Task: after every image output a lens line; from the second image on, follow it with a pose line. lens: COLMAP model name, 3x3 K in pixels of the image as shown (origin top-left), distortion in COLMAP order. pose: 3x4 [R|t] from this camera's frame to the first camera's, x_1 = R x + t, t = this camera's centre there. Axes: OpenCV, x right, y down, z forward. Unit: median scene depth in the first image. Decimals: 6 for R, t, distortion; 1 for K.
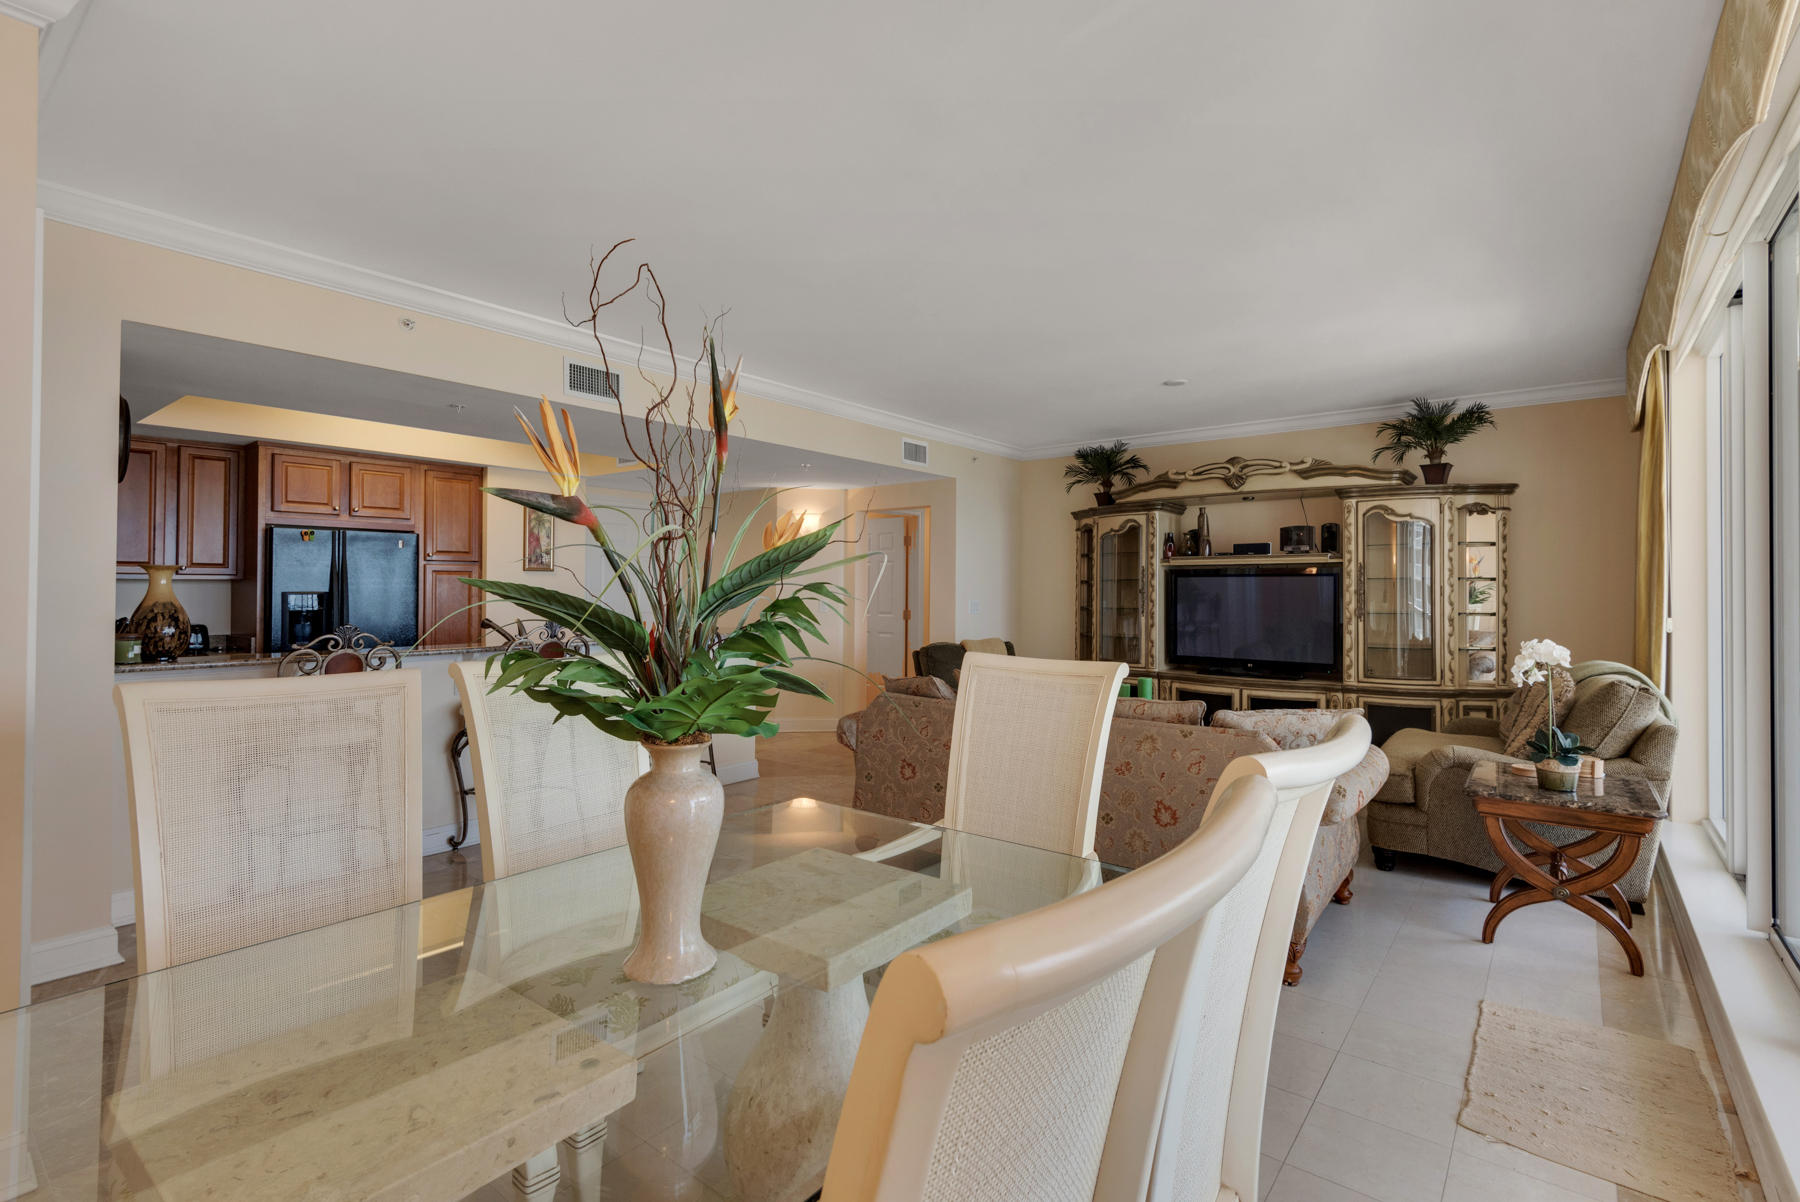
lens RADIAL K [[819.4, 0, 887.3], [0, 819.4, 576.4], [0, 0, 1]] dist [0.028276, -0.006546]
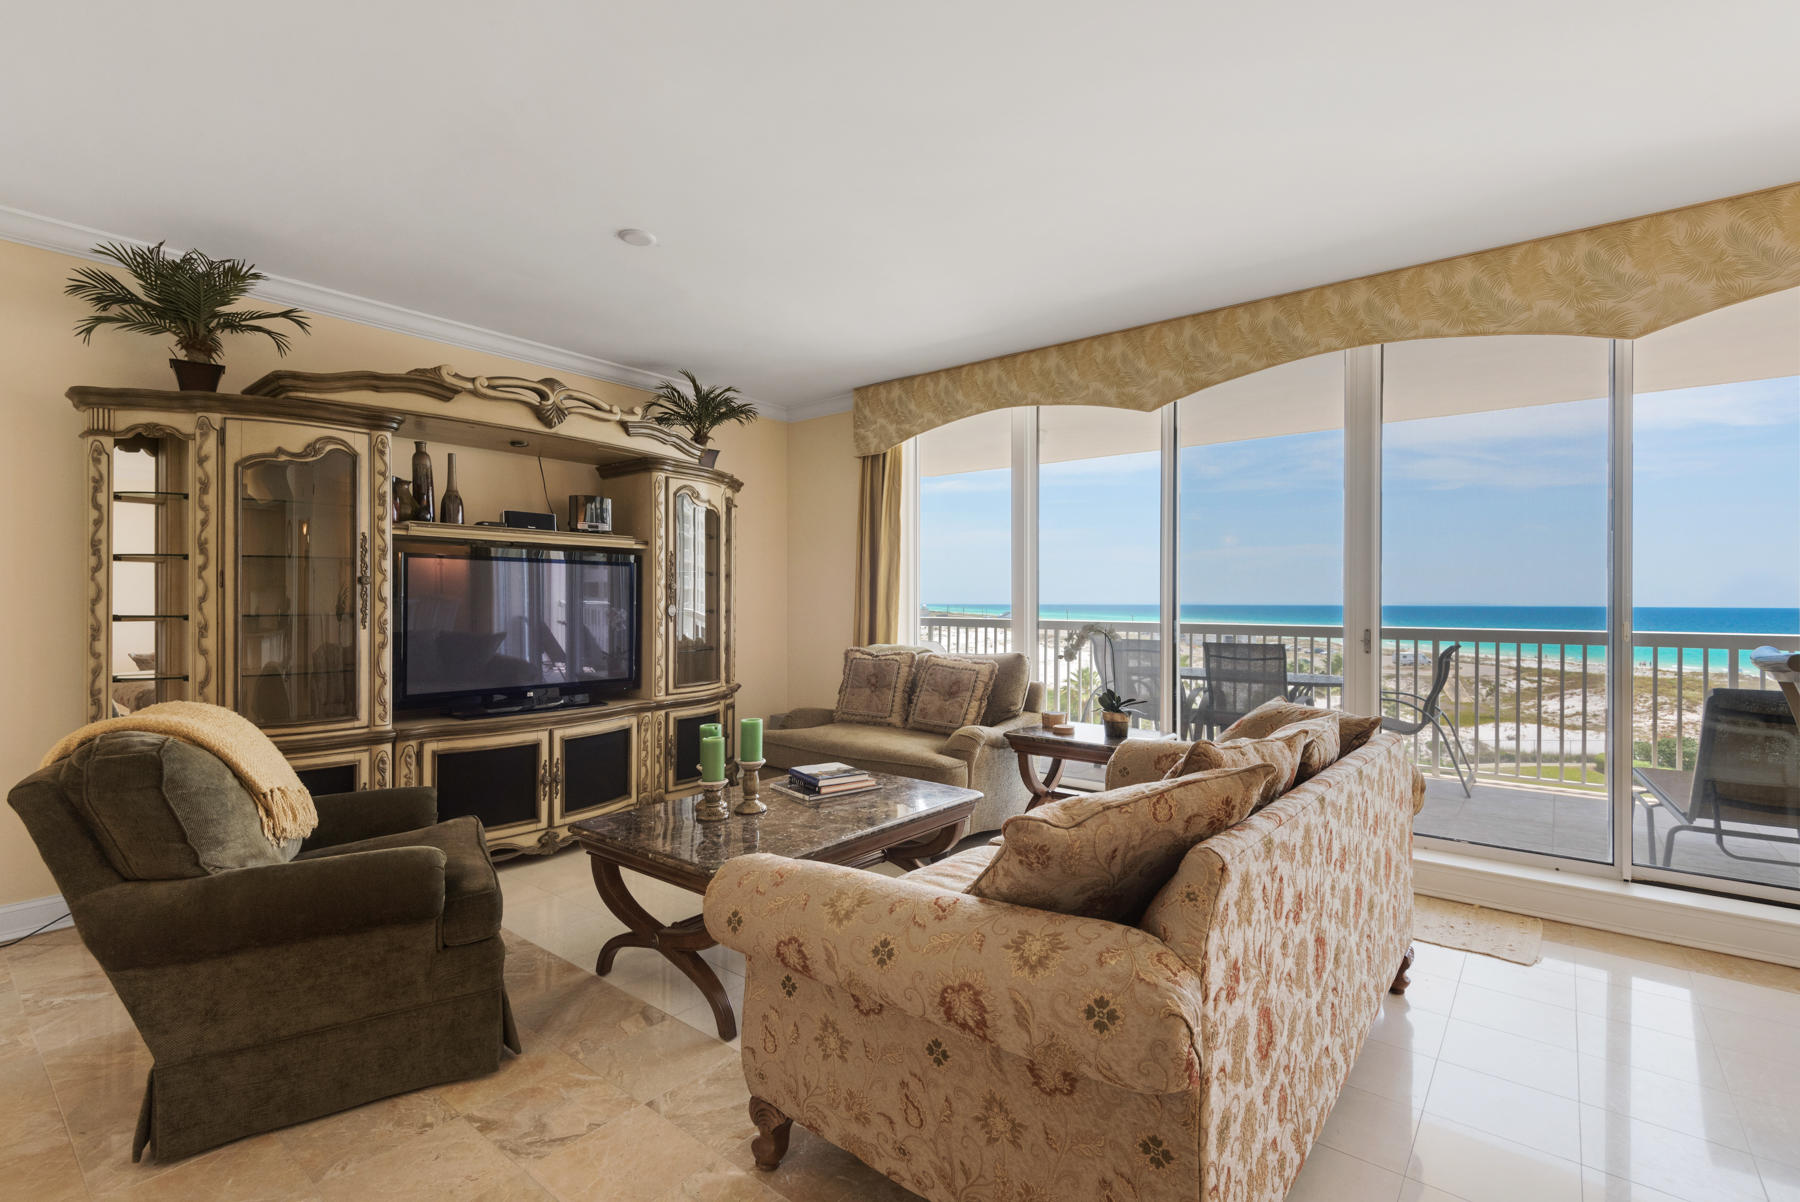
lens RADIAL K [[819.4, 0, 889.2], [0, 819.4, 609.6], [0, 0, 1]] dist [0.028276, -0.006546]
pose [[0.009263, -0.012711, 0.999876, -0.230568], [-0.021380, 0.999688, 0.012907, 0.024099], [-0.999729, -0.021497, 0.008988, 0.706255]]
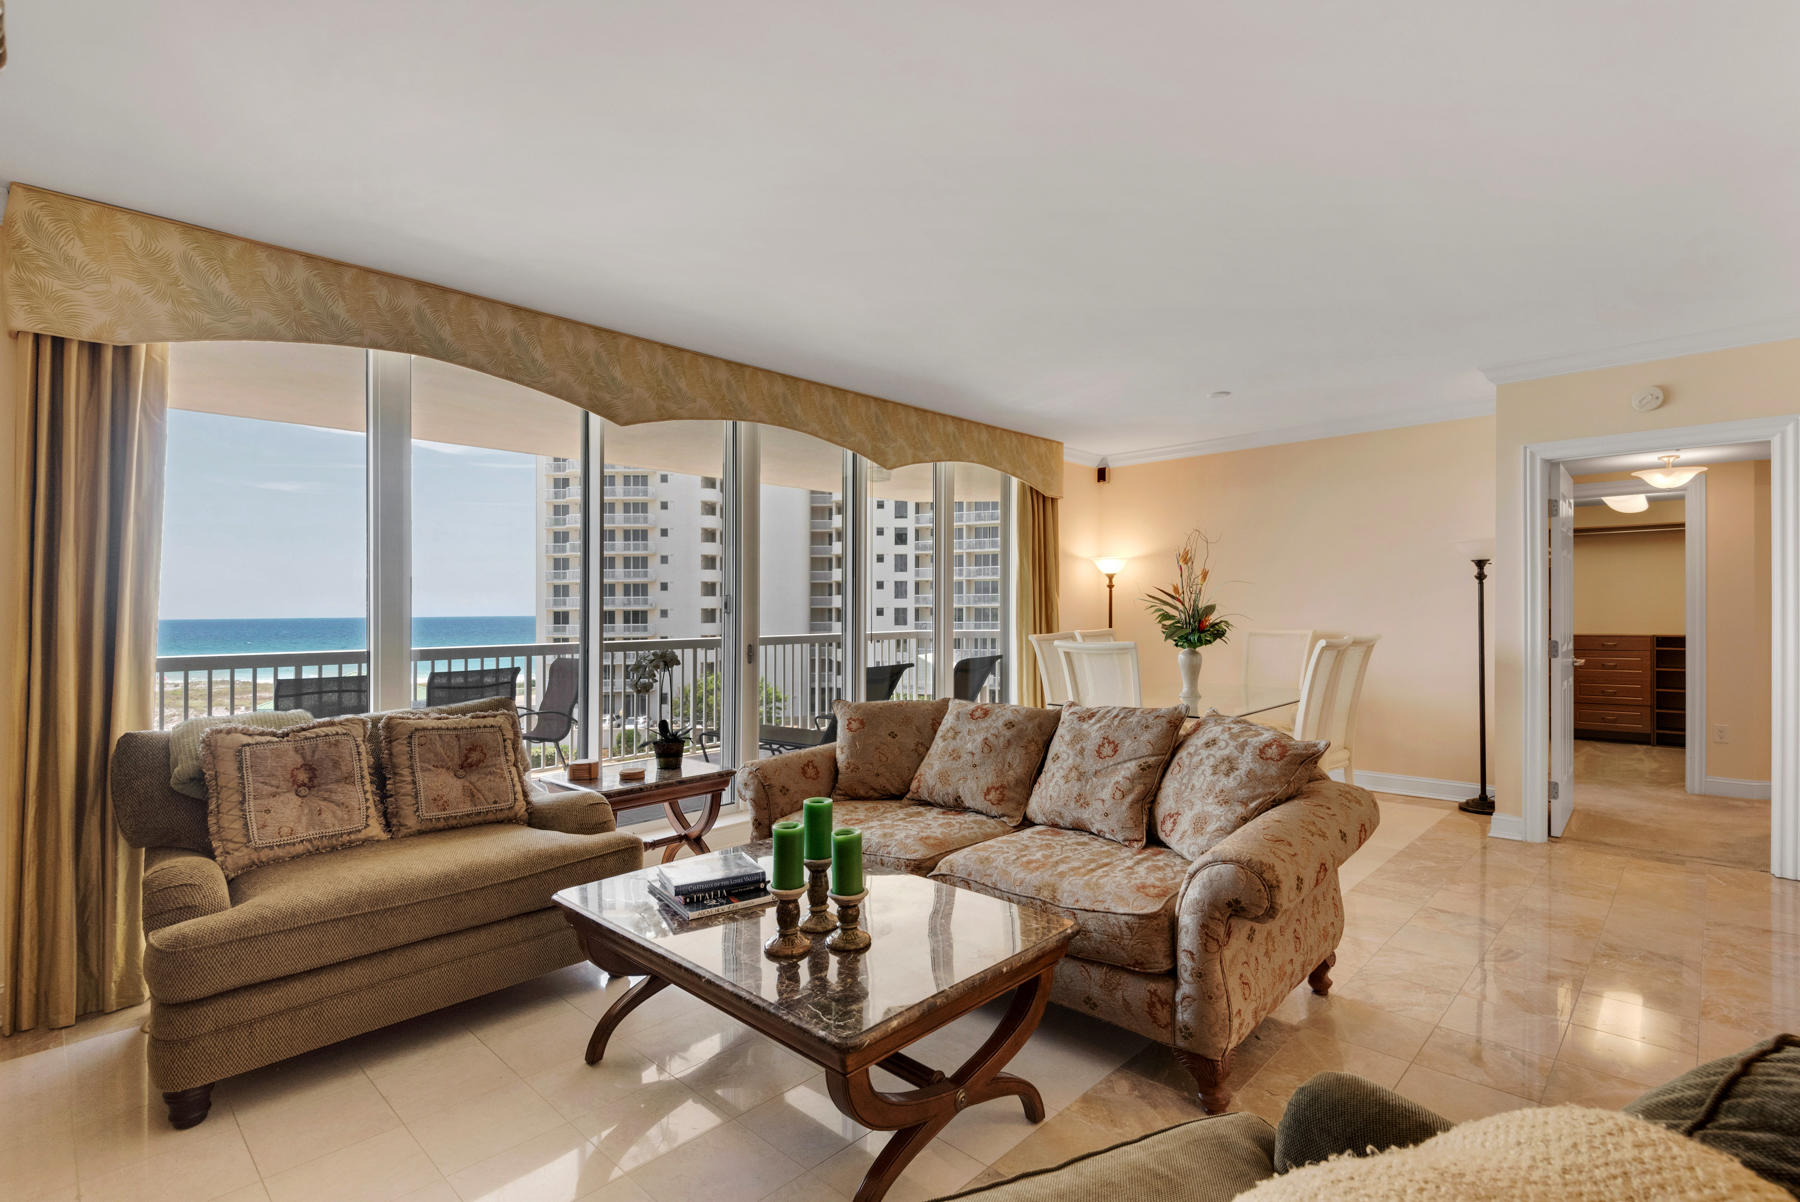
lens RADIAL K [[868.4, 0, 926.9], [0, 868.4, 621.3], [0, 0, 1]] dist [-0.016383, -0.000488]
pose [[-0.998200, -0.000902, 0.059965, 0.185057], [-0.001482, 0.999953, -0.009626, 0.021486], [-0.059953, -0.009698, -0.998154, 1.161929]]
